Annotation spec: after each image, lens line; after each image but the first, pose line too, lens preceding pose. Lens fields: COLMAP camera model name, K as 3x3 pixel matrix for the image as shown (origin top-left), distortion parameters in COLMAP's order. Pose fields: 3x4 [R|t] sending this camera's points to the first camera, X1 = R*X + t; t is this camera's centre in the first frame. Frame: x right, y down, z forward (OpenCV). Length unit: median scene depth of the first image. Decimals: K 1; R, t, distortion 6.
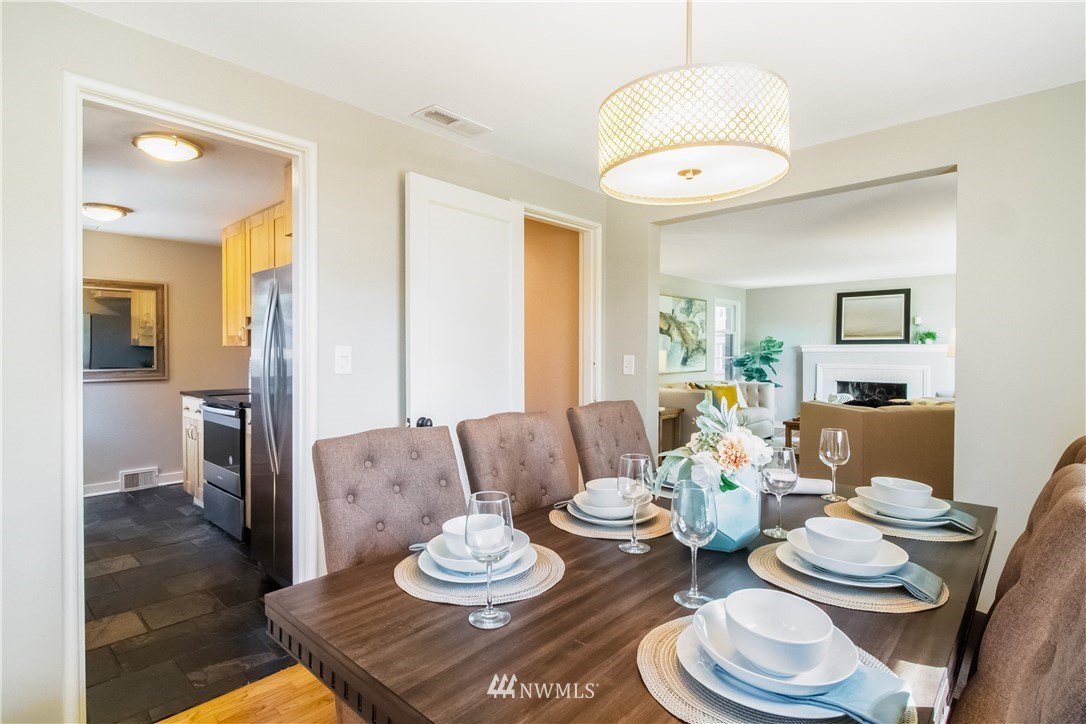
lens RADIAL K [[548.8, 0, 531.0], [0, 548.8, 358.6], [0, 0, 1]] dist [-0.001662, -0.000242]
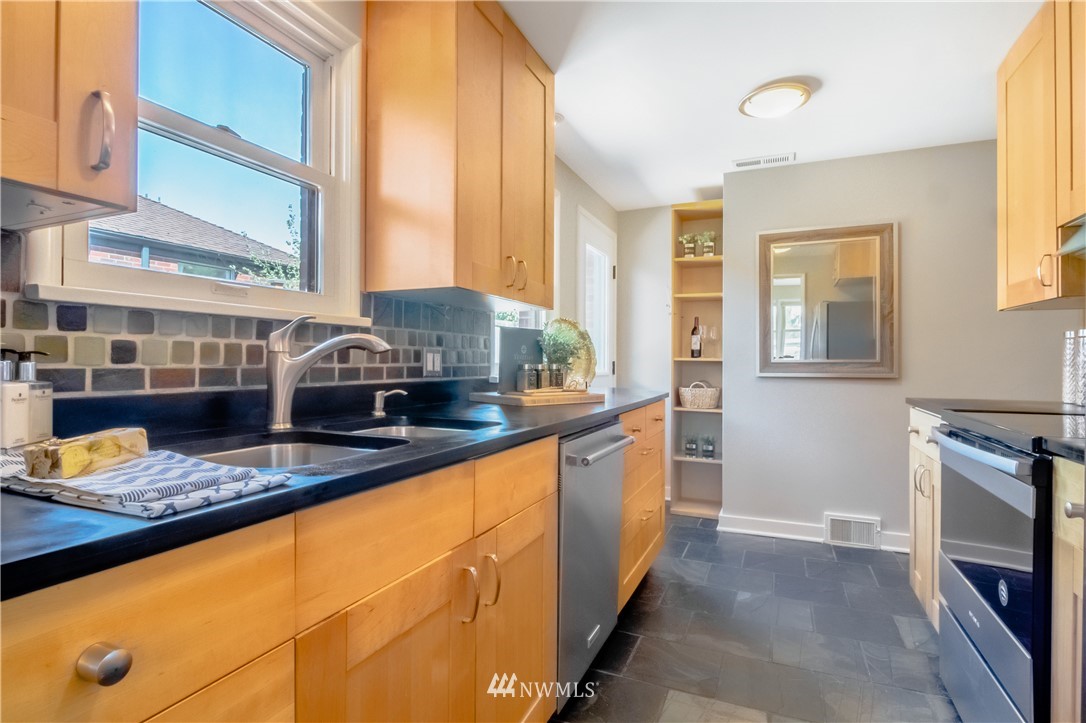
lens RADIAL K [[548.8, 0, 531.0], [0, 548.8, 358.1], [0, 0, 1]] dist [-0.001662, -0.000242]
pose [[0.323798, -0.002949, -0.946122, -0.120121], [-0.015157, 0.999851, -0.008304, 0.014880], [0.946005, 0.017030, 0.323705, 0.229866]]
